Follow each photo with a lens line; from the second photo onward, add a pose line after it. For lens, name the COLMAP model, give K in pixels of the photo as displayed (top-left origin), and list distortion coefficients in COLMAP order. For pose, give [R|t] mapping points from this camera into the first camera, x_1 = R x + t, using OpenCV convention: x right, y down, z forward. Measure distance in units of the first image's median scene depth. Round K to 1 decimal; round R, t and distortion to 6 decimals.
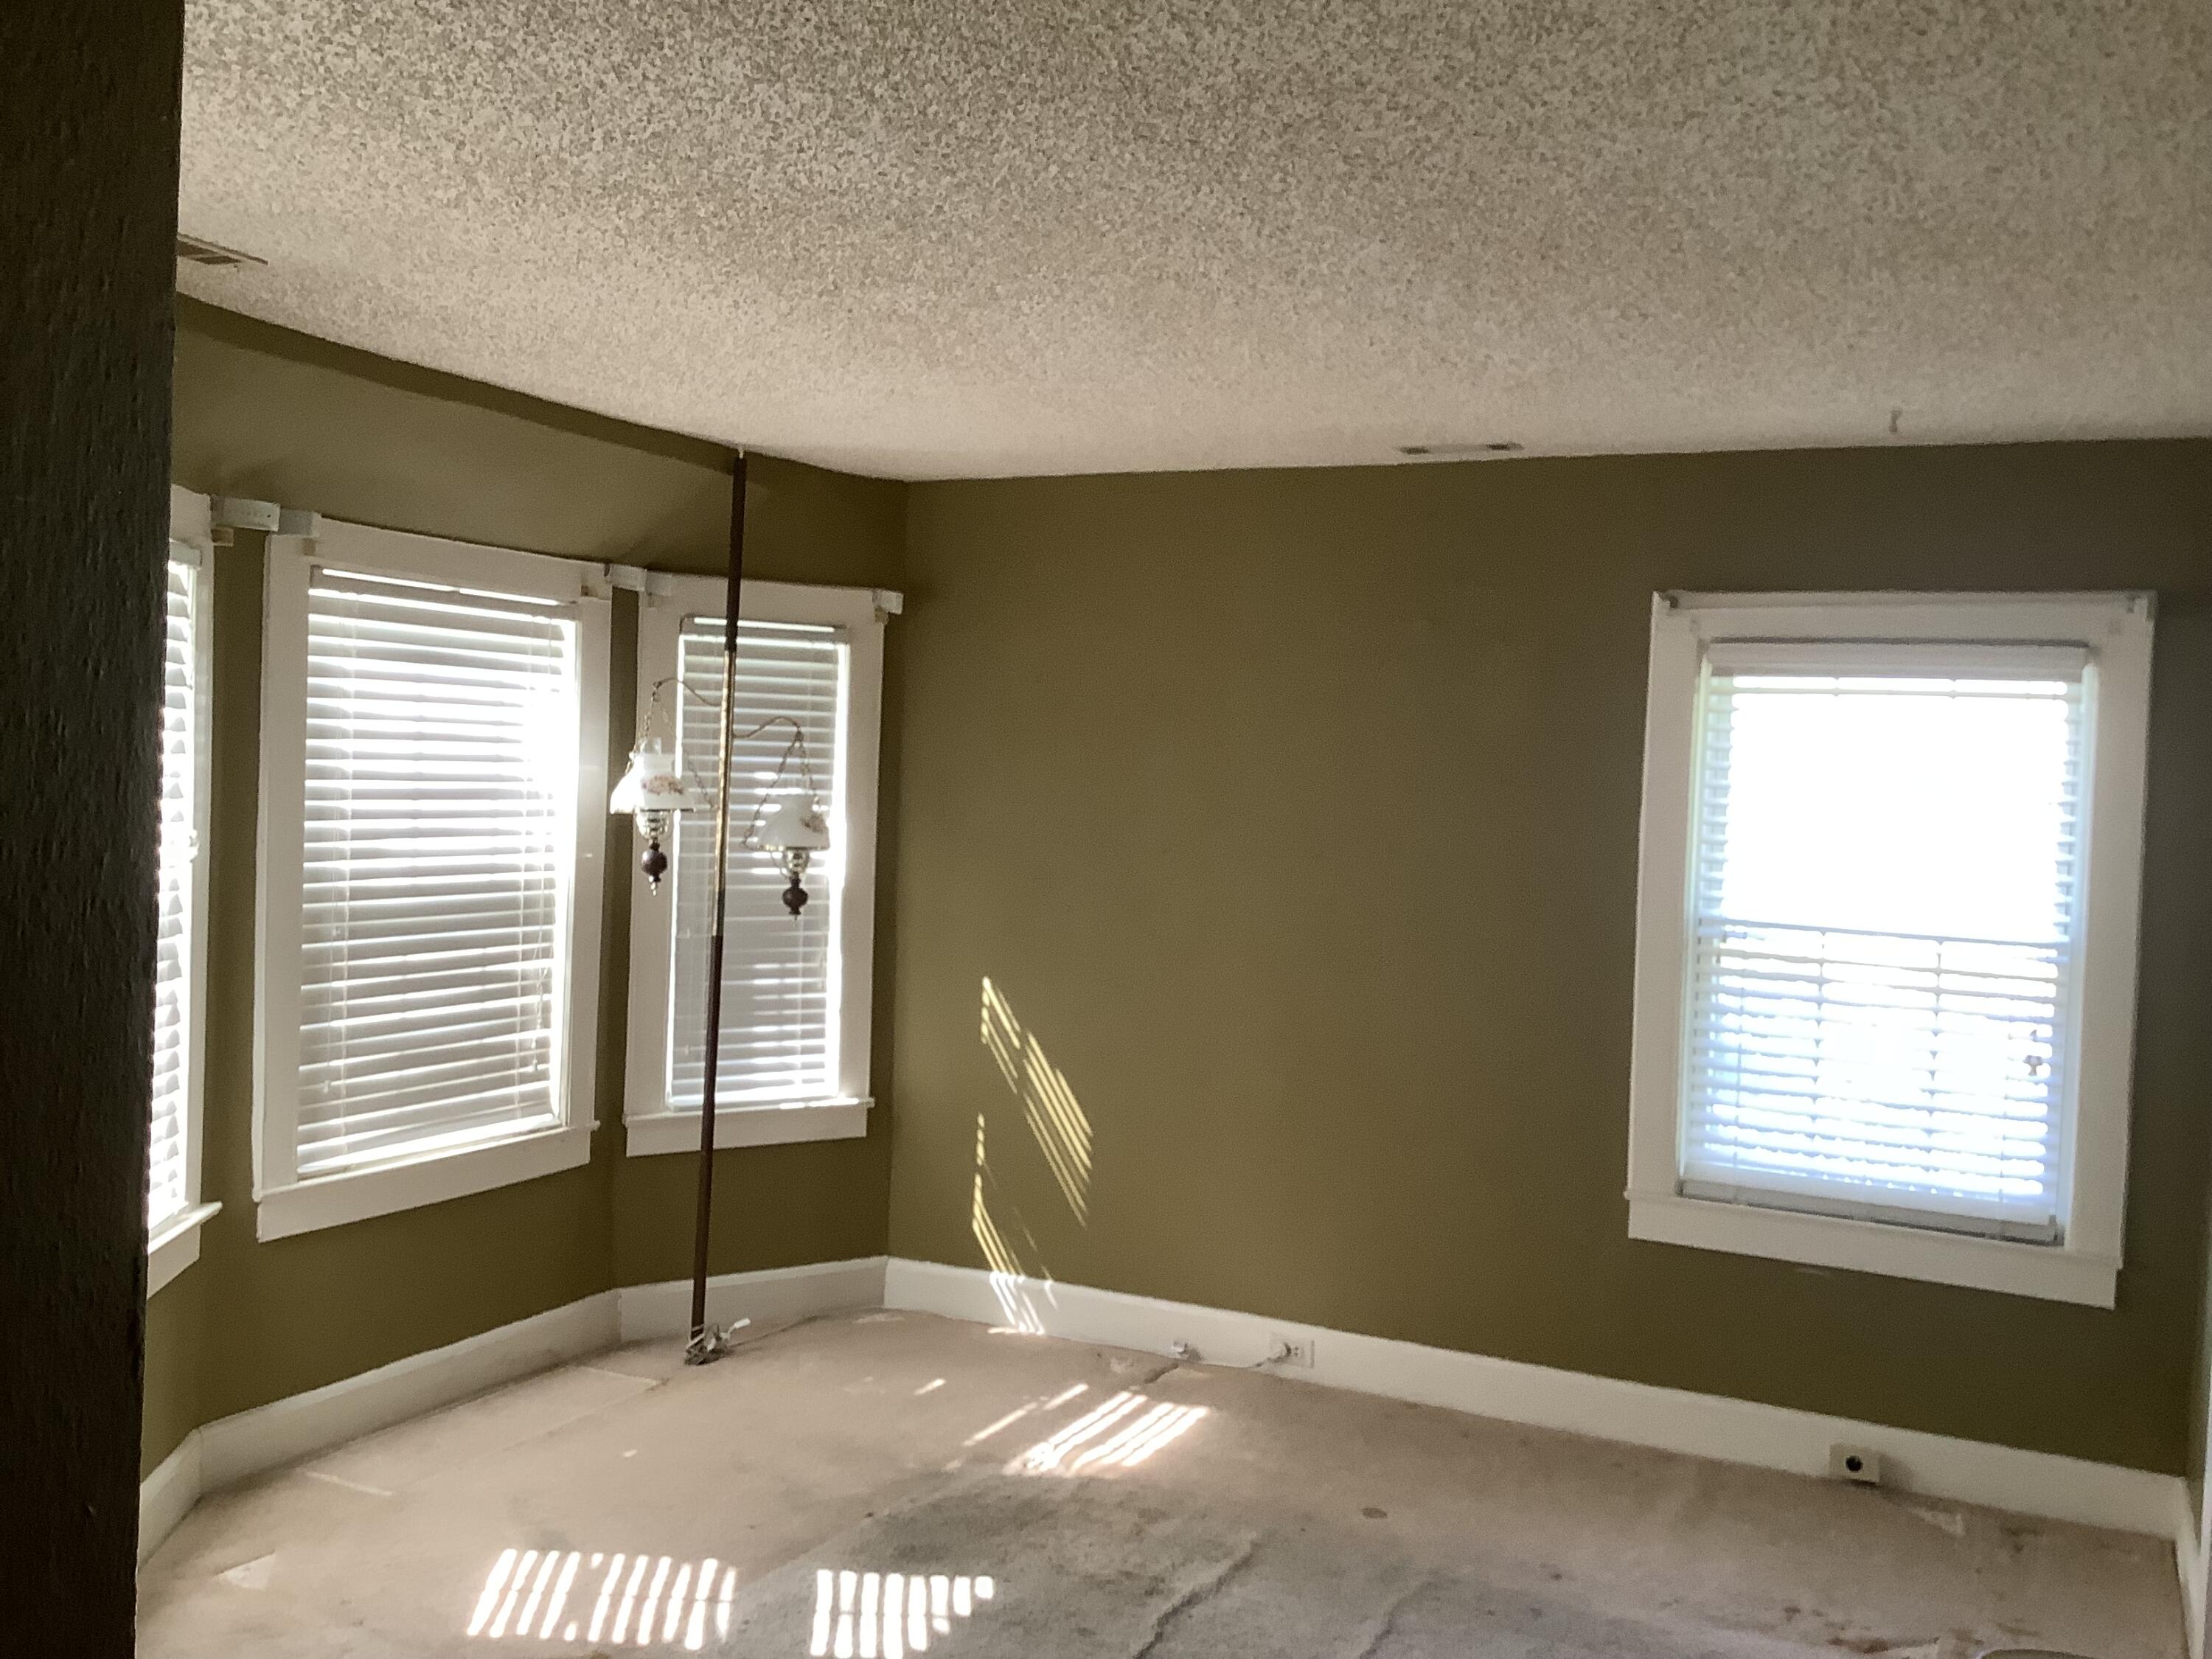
lens RADIAL K [[1982.5, 0, 1098.3], [0, 1982.5, 818.7], [0, 0, 1]] dist [0.107751, -0.168479]
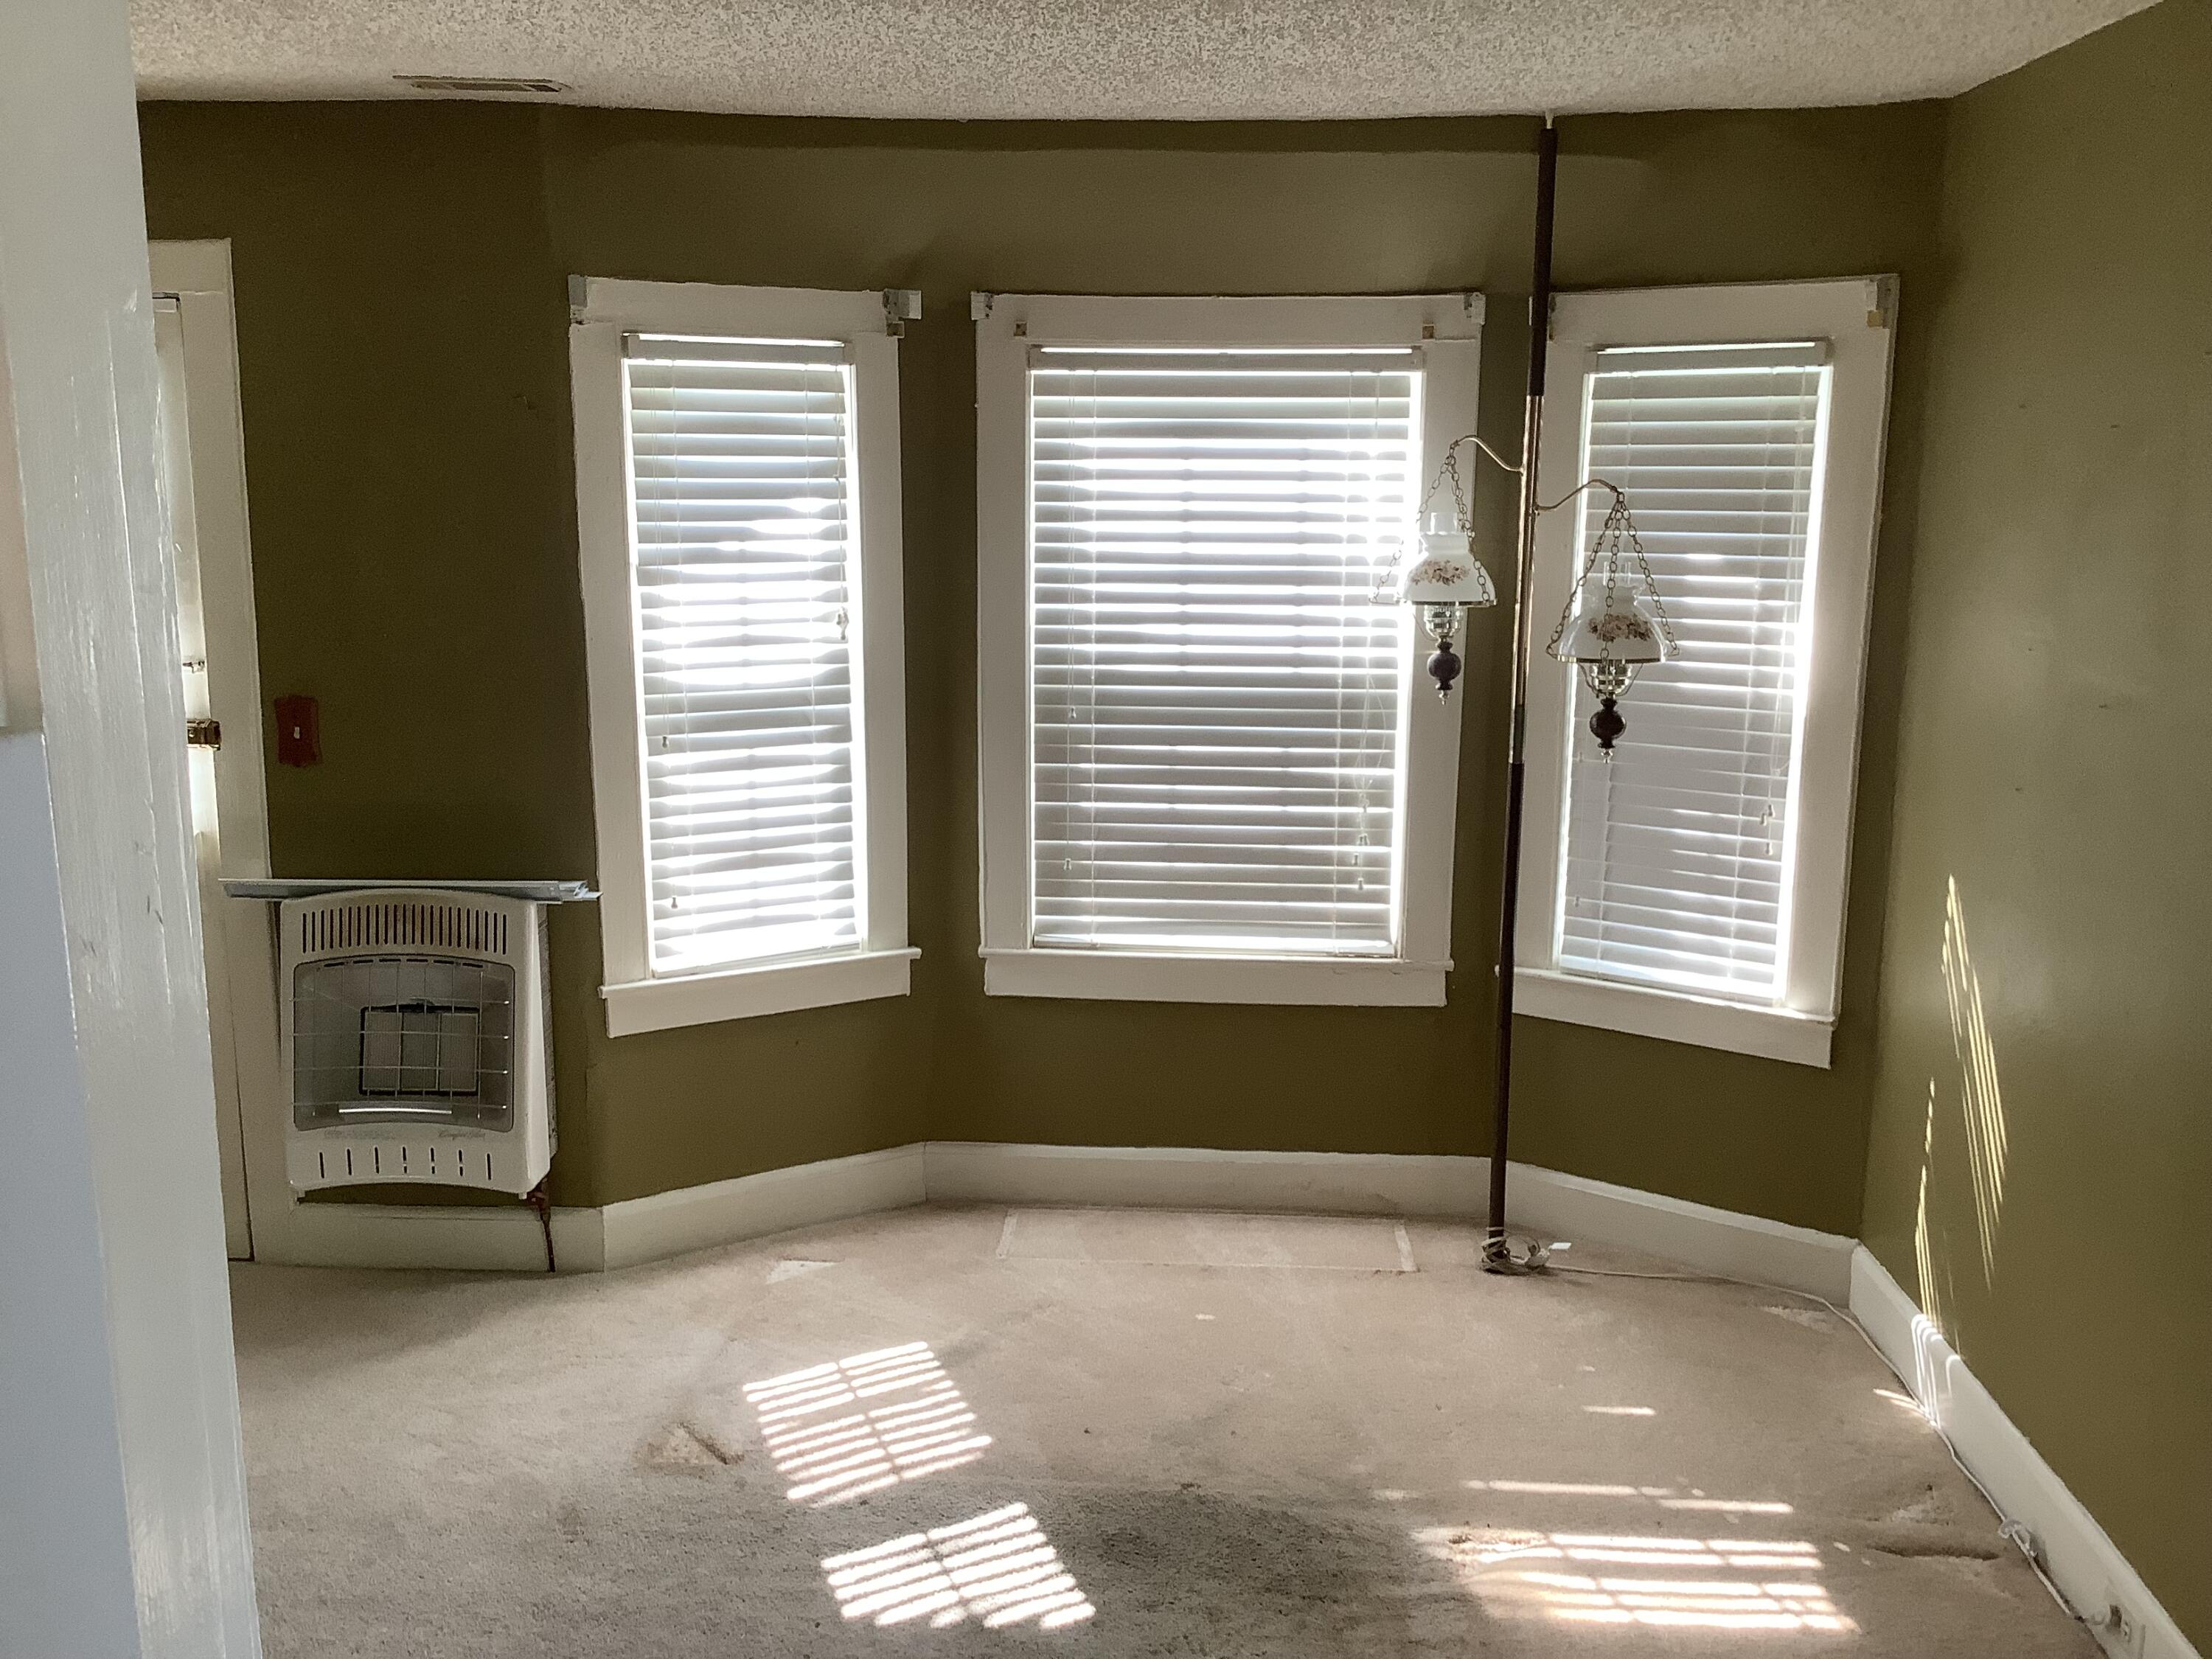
lens RADIAL K [[1982.5, 0, 1098.3], [0, 1982.5, 818.7], [0, 0, 1]] dist [0.107751, -0.168479]
pose [[0.391454, 0.139292, -0.909594, 0.483477], [-0.017518, 0.989426, 0.143978, -0.031860], [0.920031, -0.040426, 0.389755, 0.554233]]
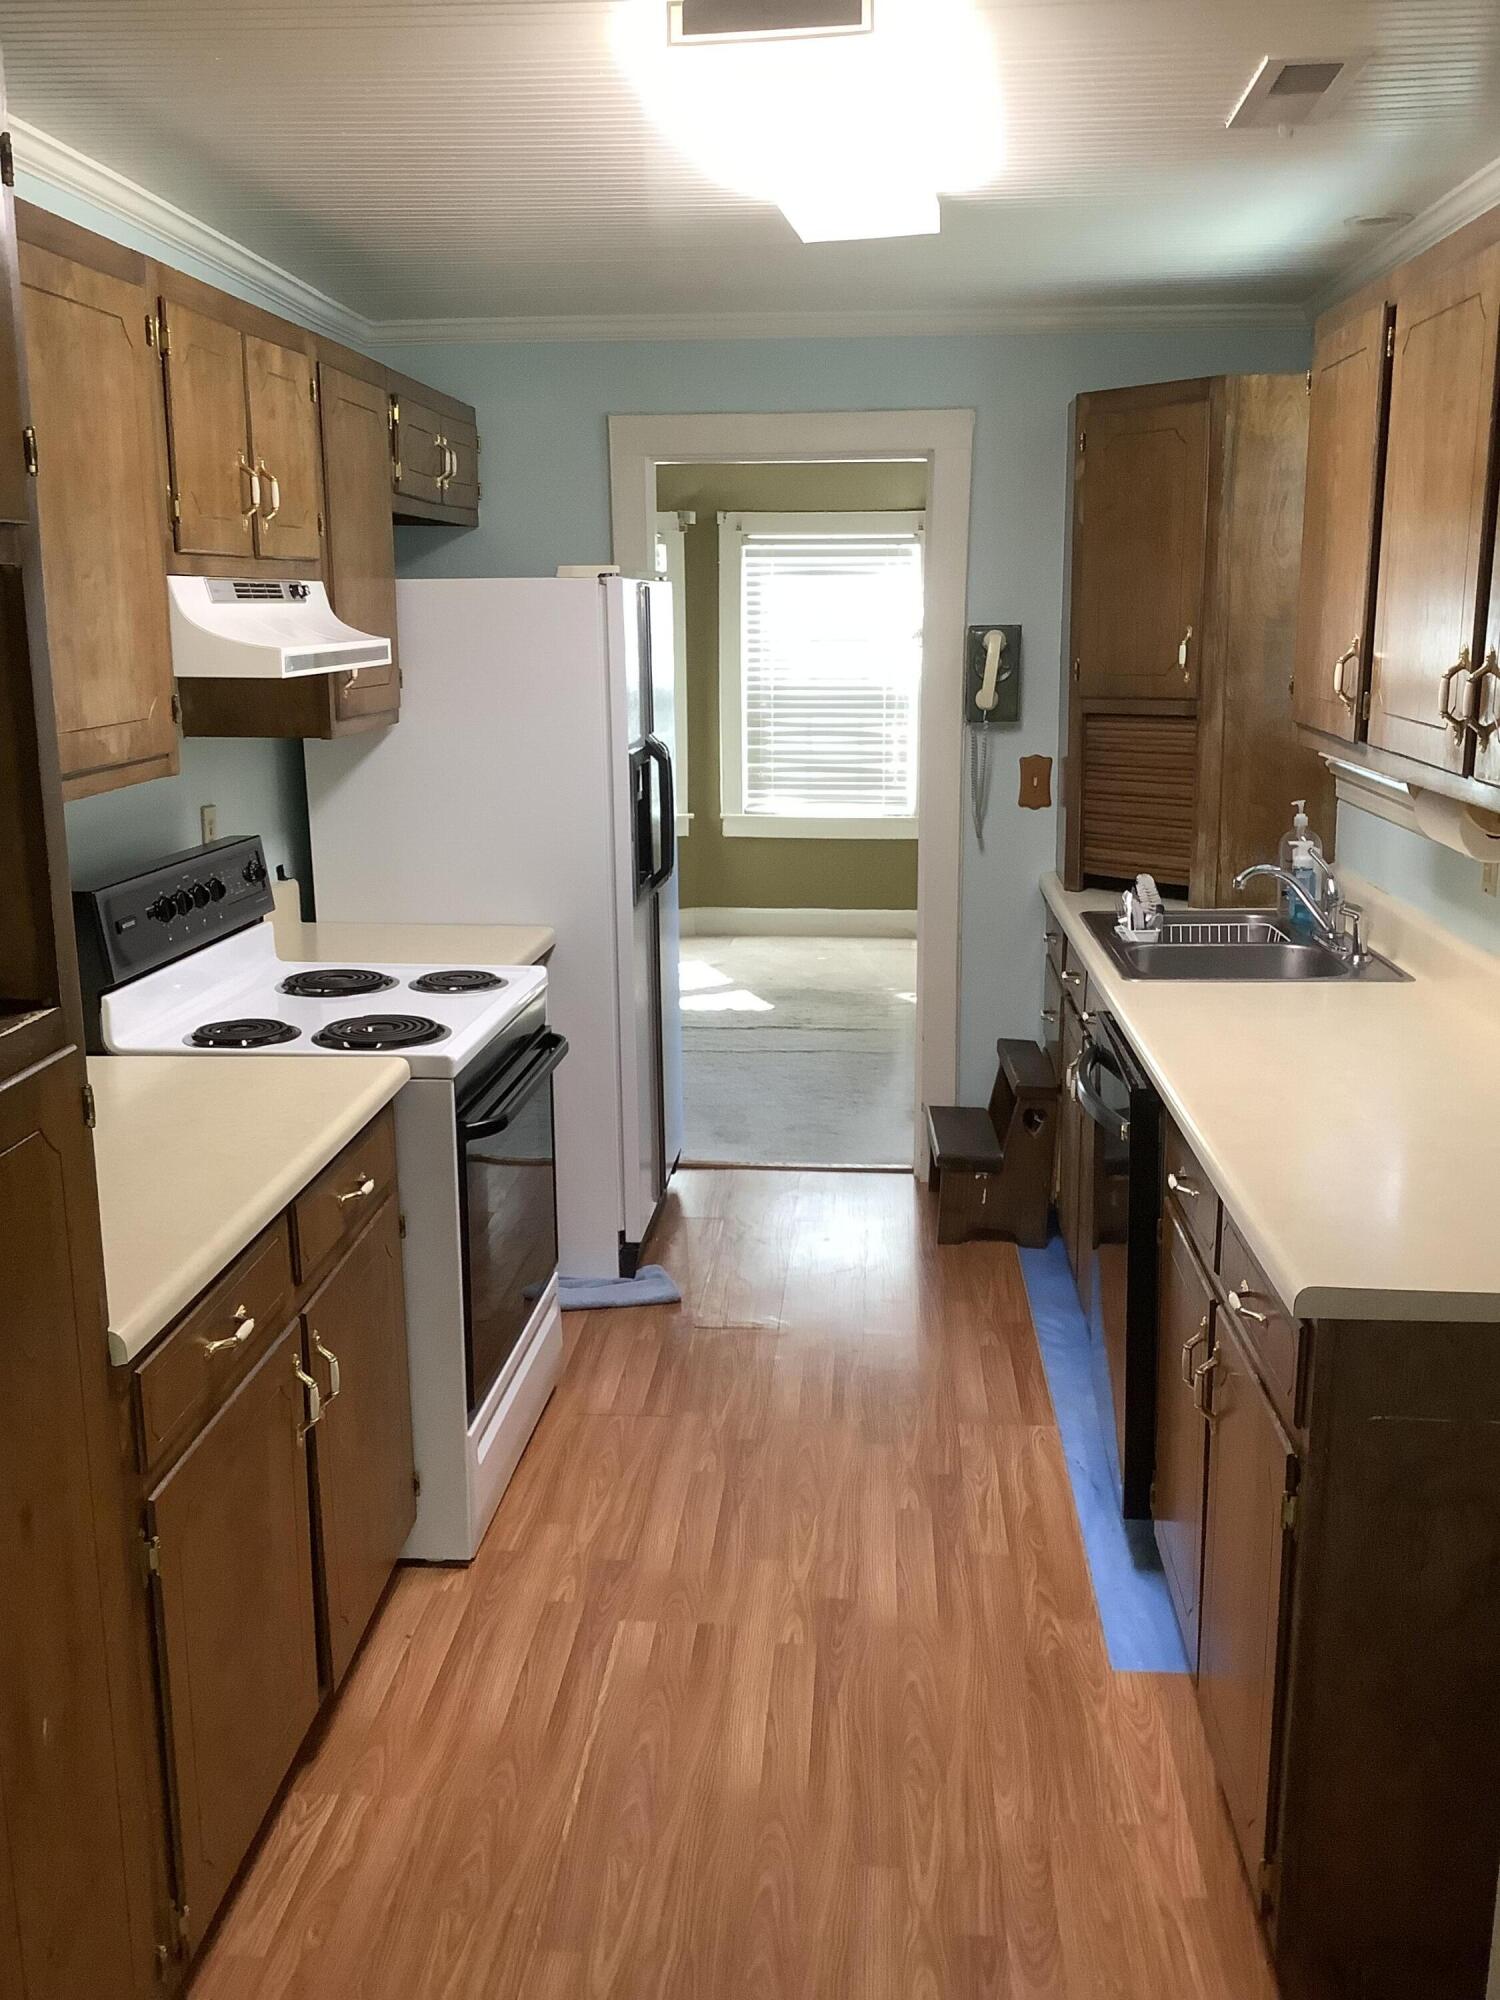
lens RADIAL K [[1792.5, 0, 745.4], [0, 1792.5, 987.0], [0, 0, 1]] dist [0.107751, -0.168479]
pose [[0.370579, 0.153365, -0.916051, 1.319794], [-0.009204, 0.986831, 0.161492, 0.039456], [0.928755, -0.051414, 0.367111, 0.212508]]
